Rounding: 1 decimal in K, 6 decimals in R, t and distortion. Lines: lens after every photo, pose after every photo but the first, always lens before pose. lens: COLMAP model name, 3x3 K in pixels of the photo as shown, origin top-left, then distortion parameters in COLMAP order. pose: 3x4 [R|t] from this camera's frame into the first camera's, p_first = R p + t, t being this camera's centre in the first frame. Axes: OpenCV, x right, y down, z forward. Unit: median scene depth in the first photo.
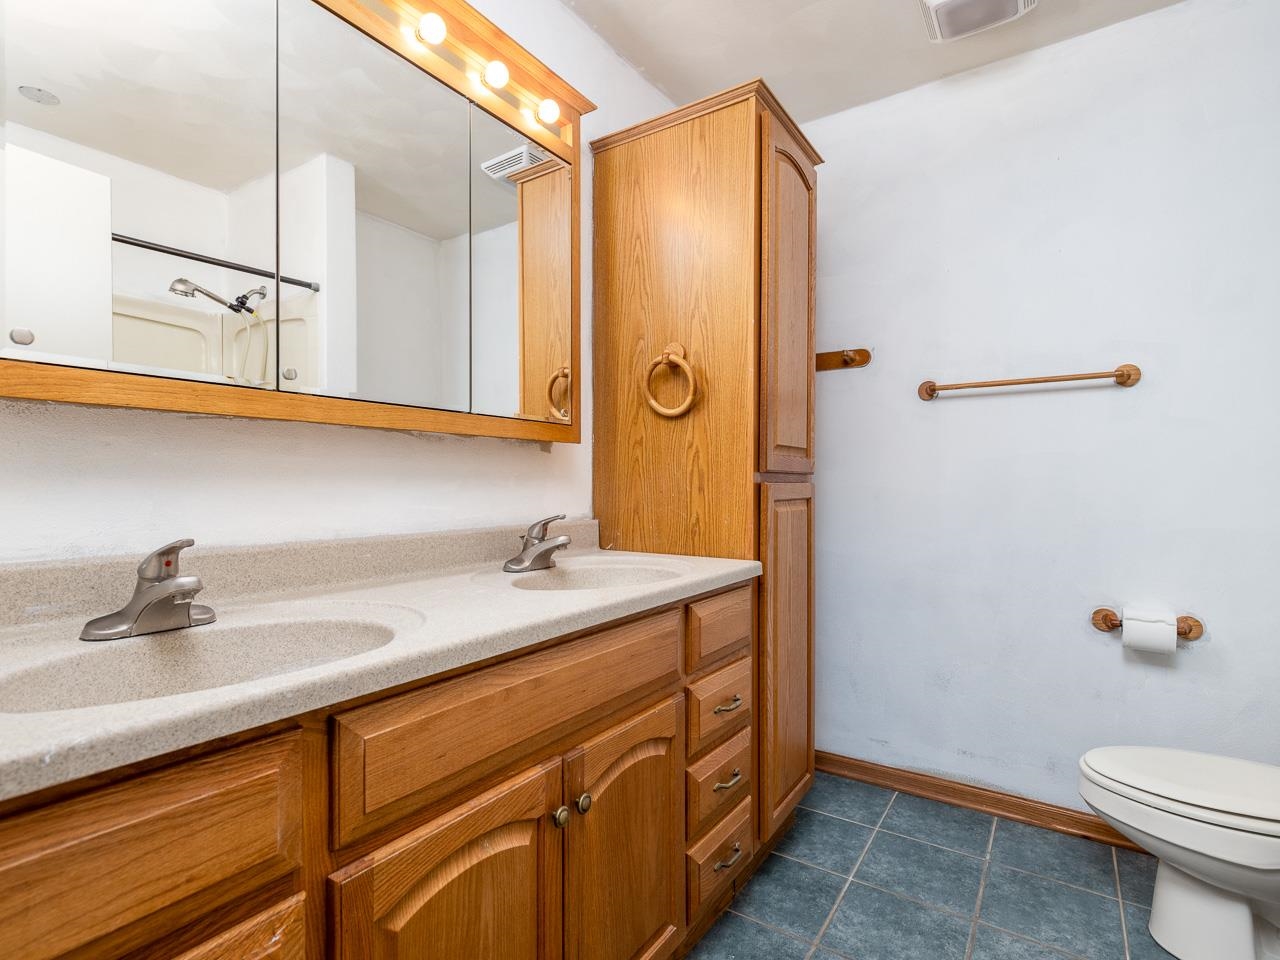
lens RADIAL K [[646.4, 0, 629.8], [0, 646.4, 482.5], [0, 0, 1]] dist [0.014069, -0.000878]
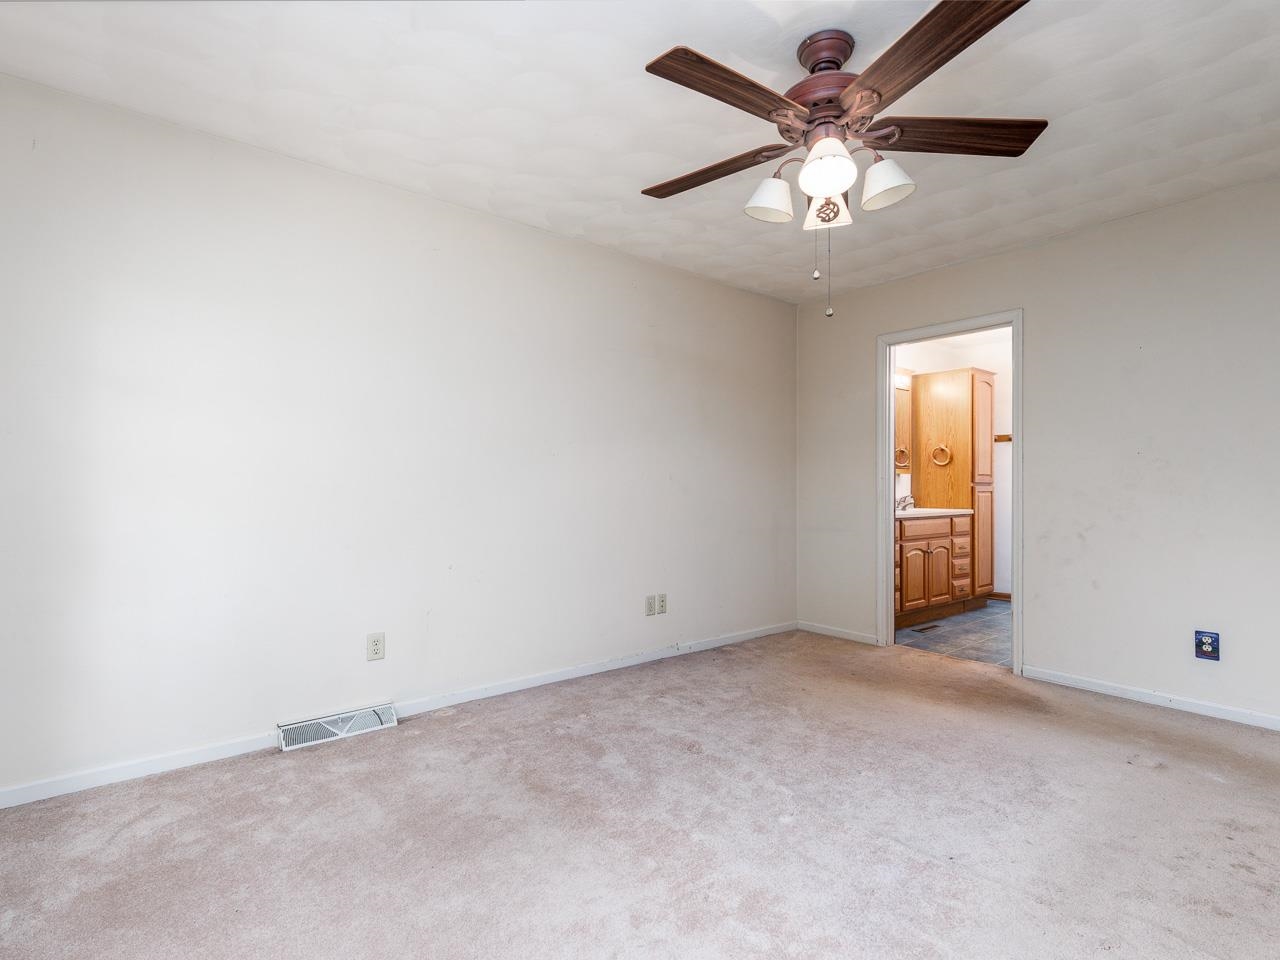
lens RADIAL K [[646.4, 0, 629.8], [0, 646.4, 482.5], [0, 0, 1]] dist [0.014069, -0.000878]
pose [[0.955849, -0.003728, -0.293834, -0.482893], [0.001776, 0.999975, -0.006909, 0.001595], [0.293852, 0.006082, 0.955832, -2.594483]]
